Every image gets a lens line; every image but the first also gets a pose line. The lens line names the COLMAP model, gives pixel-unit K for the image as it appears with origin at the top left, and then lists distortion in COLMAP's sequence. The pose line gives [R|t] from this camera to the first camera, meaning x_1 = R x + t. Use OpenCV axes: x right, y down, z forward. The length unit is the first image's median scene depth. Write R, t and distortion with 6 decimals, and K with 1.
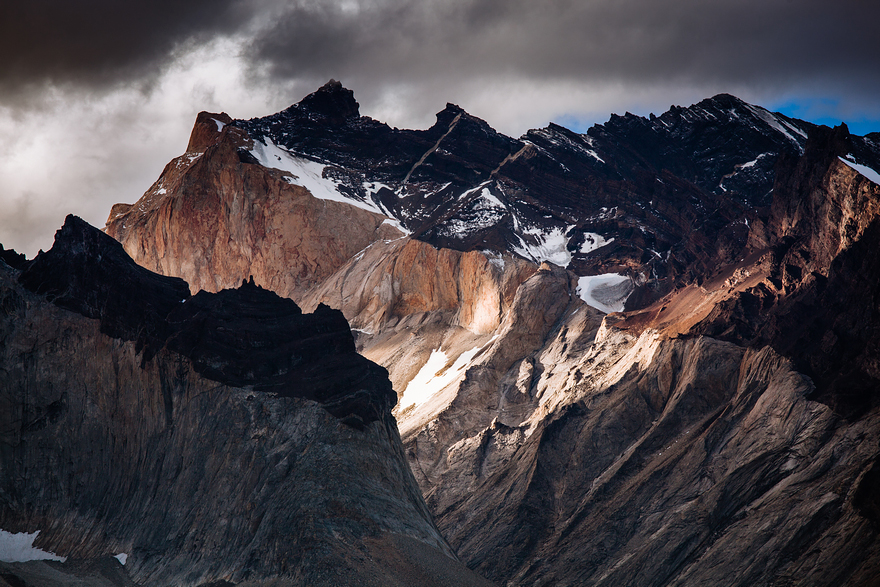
lens RADIAL K [[5020.9, 0, 440.0], [0, 5020.9, 293.5], [0, 0, 1]] dist [3.141007, -19.703116]
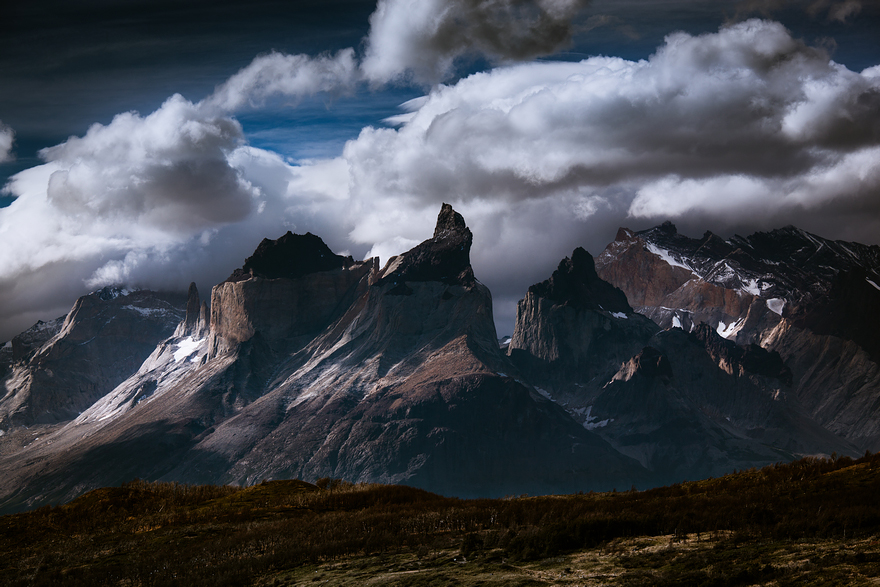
lens RADIAL K [[2969.3, 0, 440.0], [0, 2969.3, 293.5], [0, 0, 1]] dist [-0.220544, -0.113521]
pose [[0.997937, 0.026238, 0.058589, -0.273417], [-0.030634, 0.996680, 0.075442, -0.135215], [-0.056415, -0.077081, 0.995427, -0.793698]]
